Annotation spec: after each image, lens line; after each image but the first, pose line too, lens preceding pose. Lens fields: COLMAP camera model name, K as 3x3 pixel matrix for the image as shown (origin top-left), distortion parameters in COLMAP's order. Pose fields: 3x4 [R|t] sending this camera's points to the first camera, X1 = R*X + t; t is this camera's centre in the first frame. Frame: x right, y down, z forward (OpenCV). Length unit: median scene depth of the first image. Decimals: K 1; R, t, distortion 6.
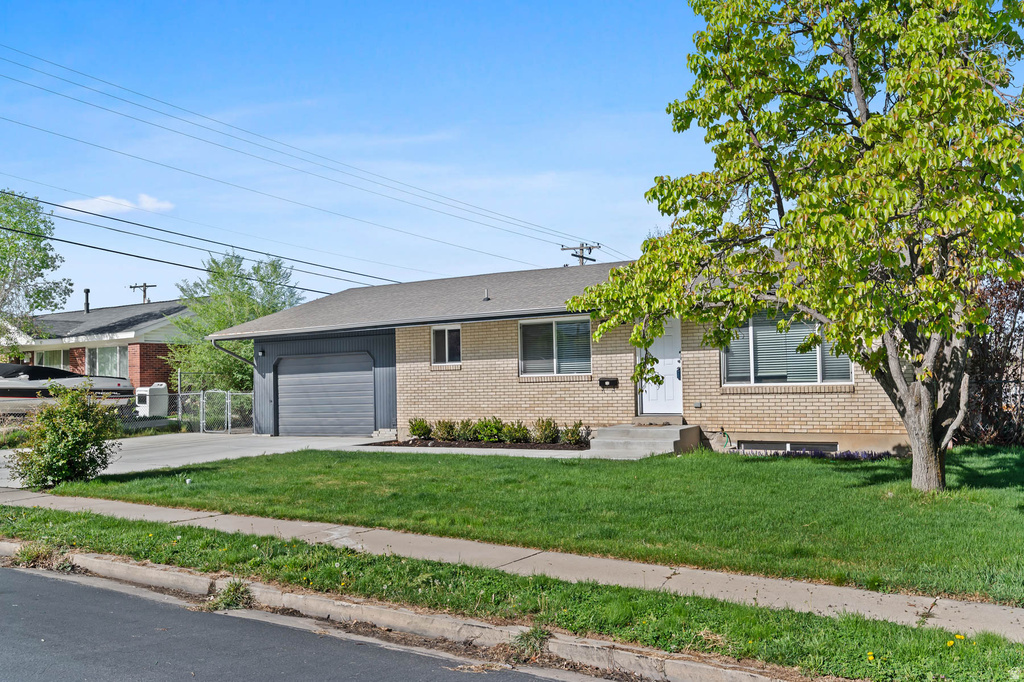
lens RADIAL K [[829.9, 0, 512.0], [0, 829.9, 341.0], [0, 0, 1]] dist [0.010522, 0.001946]
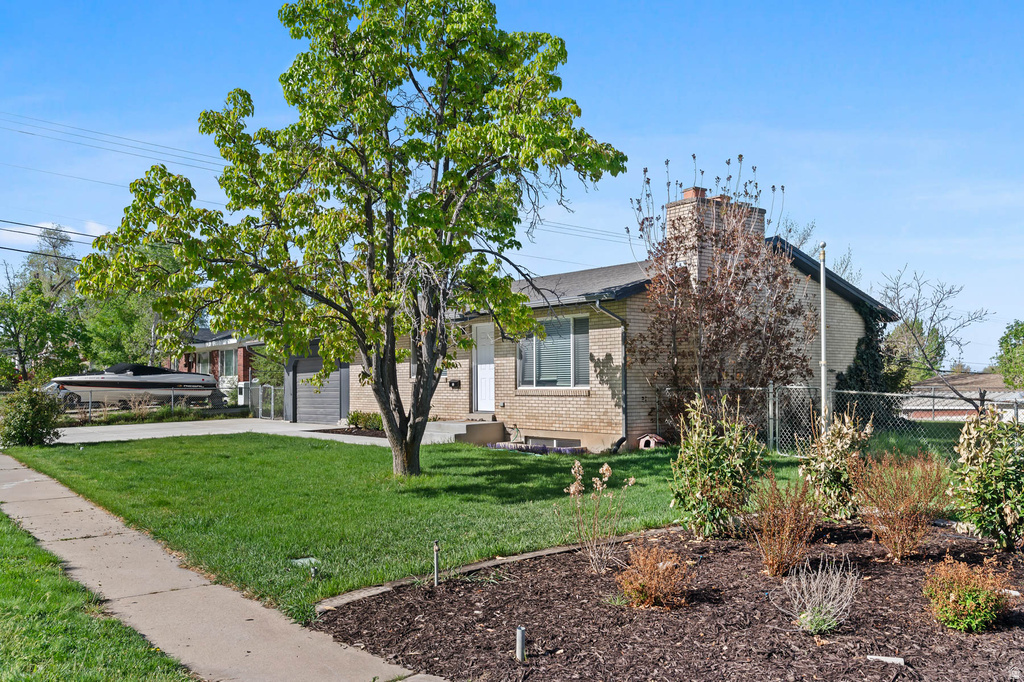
lens RADIAL K [[829.9, 0, 512.0], [0, 829.9, 341.0], [0, 0, 1]] dist [0.010522, 0.001946]
pose [[0.942945, -0.002700, -0.332938, 0.522059], [0.004114, 0.999985, 0.003543, -0.013201], [0.332923, -0.004711, 0.942942, -0.075439]]
